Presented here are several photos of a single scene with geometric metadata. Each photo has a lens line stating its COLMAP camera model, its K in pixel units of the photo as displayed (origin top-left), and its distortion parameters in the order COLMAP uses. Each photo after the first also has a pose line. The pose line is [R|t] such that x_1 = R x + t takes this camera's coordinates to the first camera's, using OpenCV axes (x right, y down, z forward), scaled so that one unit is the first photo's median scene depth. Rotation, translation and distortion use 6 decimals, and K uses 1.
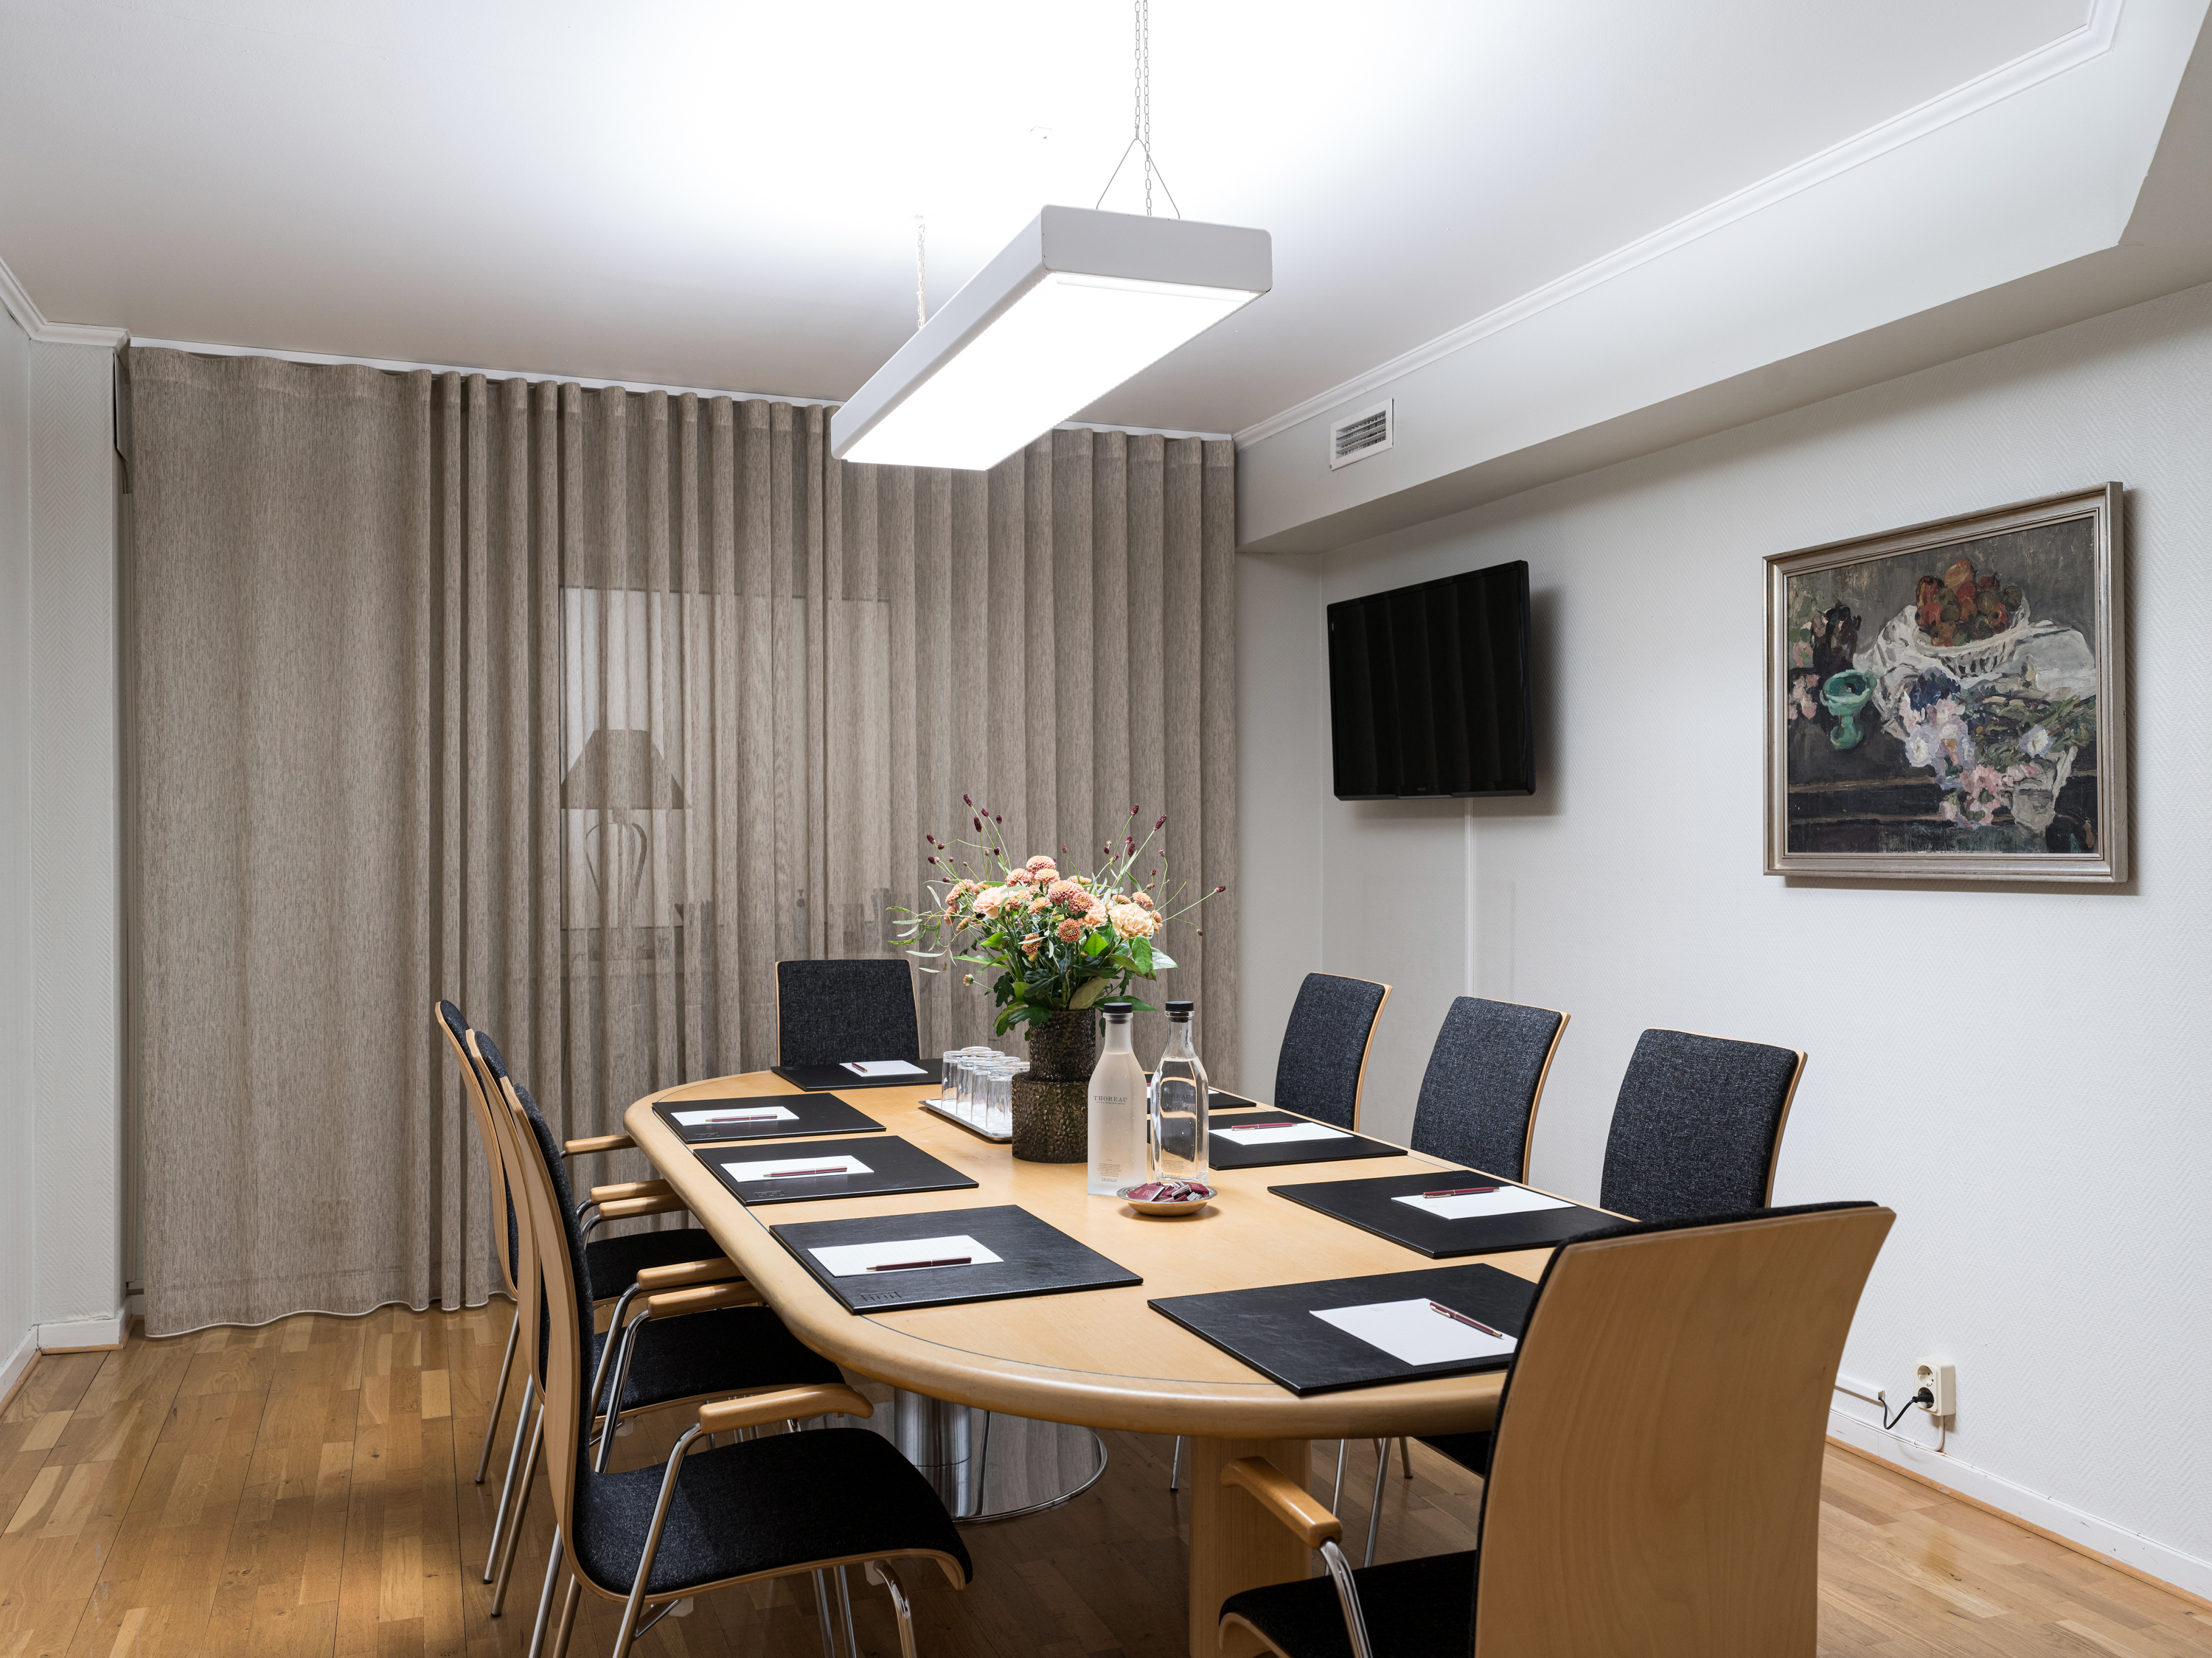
lens RADIAL K [[1793.0, 0, 1106.0], [0, 1793.0, 829.0], [0, 0, 1]] dist [0.002060, -0.005088]
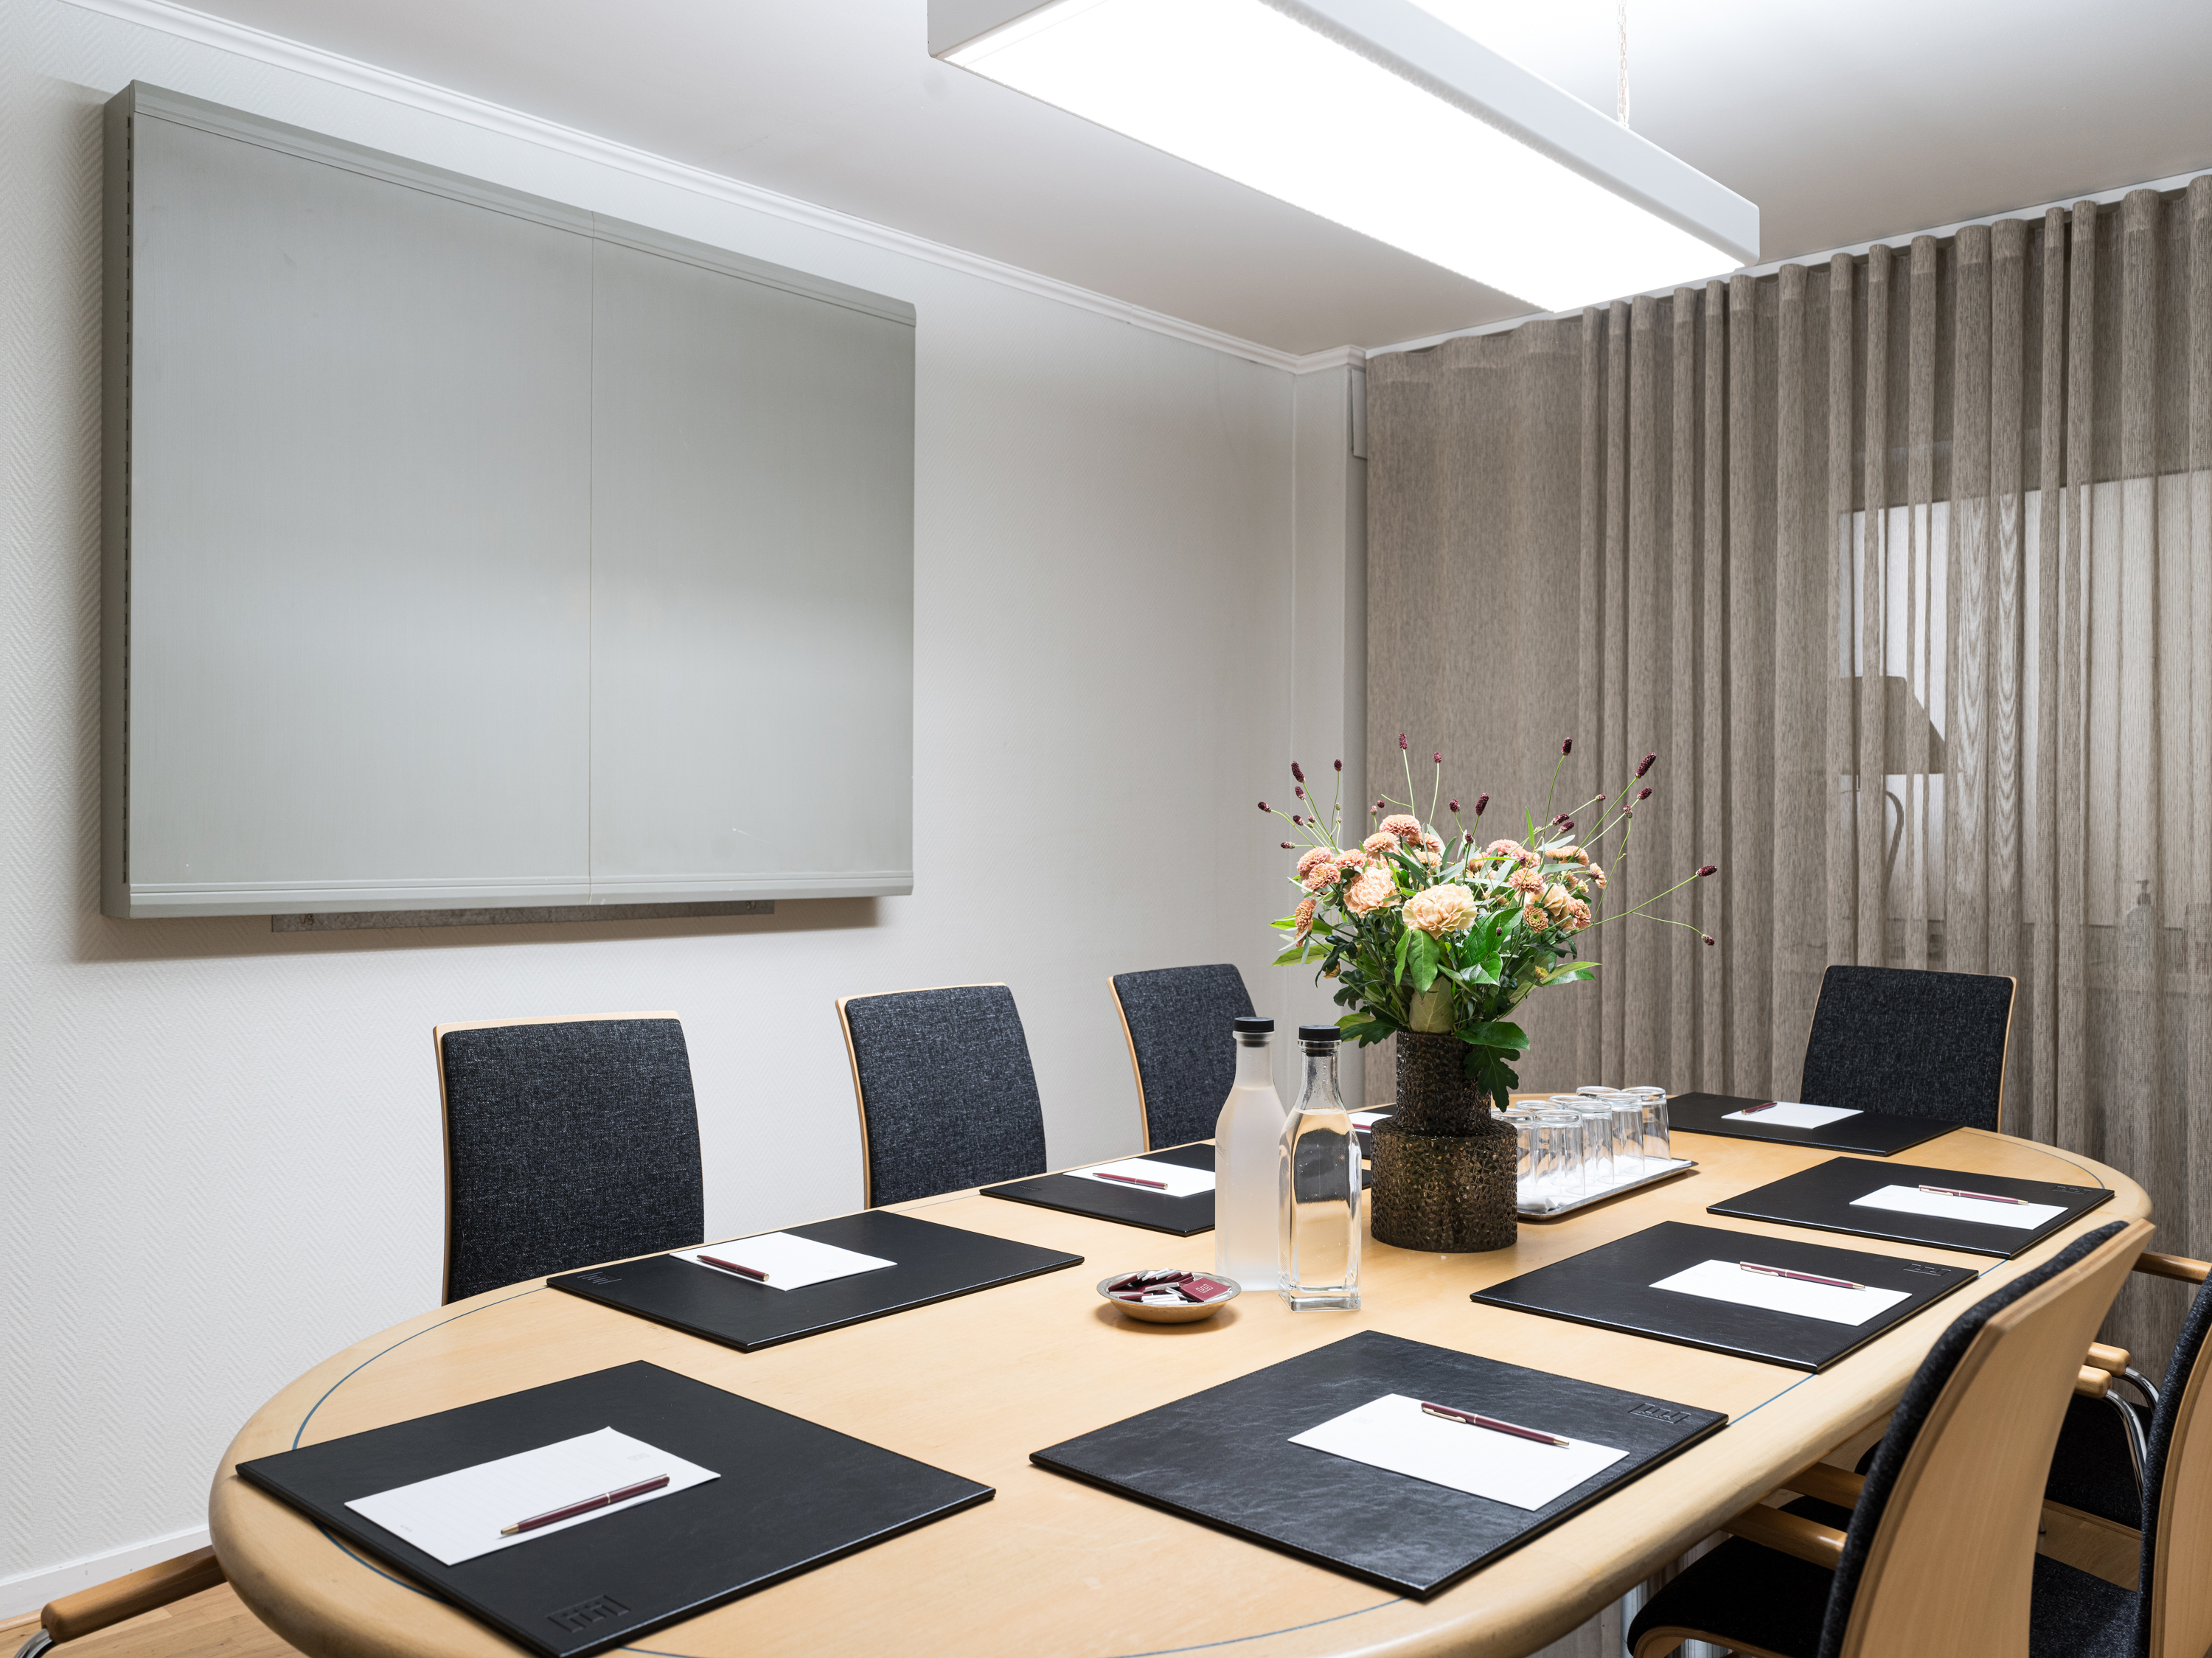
lens RADIAL K [[1793.0, 0, 1106.0], [0, 1793.0, 829.0], [0, 0, 1]] dist [0.002060, -0.005088]
pose [[0.430395, 0.005418, -0.902624, 0.625443], [-0.000354, 0.999983, 0.005834, 0.018354], [0.902641, -0.002191, 0.430389, 0.644261]]
